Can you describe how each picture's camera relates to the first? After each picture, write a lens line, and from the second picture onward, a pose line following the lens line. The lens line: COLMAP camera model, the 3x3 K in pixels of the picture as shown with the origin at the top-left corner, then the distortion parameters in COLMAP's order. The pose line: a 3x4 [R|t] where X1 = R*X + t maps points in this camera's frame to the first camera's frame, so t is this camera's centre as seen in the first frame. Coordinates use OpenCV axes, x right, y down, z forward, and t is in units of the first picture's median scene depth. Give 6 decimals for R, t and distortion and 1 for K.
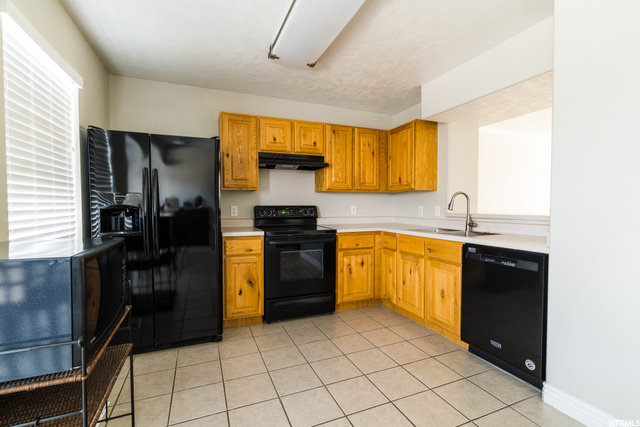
lens RADIAL K [[297.4, 0, 320.0], [0, 297.4, 213.5], [0, 0, 1]] dist [0.000118, 0.000173]
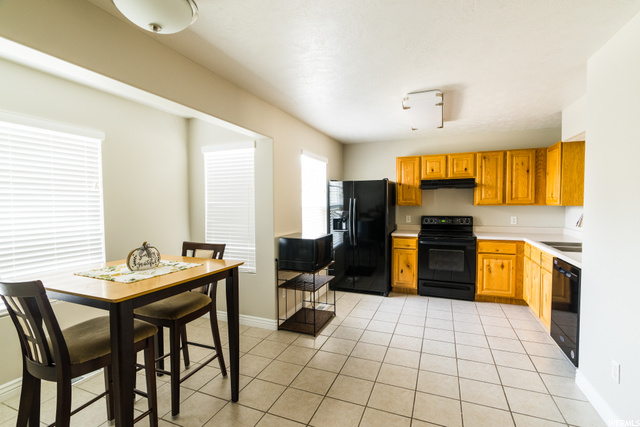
lens RADIAL K [[297.4, 0, 320.0], [0, 297.4, 213.5], [0, 0, 1]] dist [0.000118, 0.000173]
pose [[0.706455, 0.021156, -0.707441, 0.470070], [-0.010226, 0.999754, 0.019686, -0.063402], [0.707684, -0.006673, 0.706498, -0.381588]]
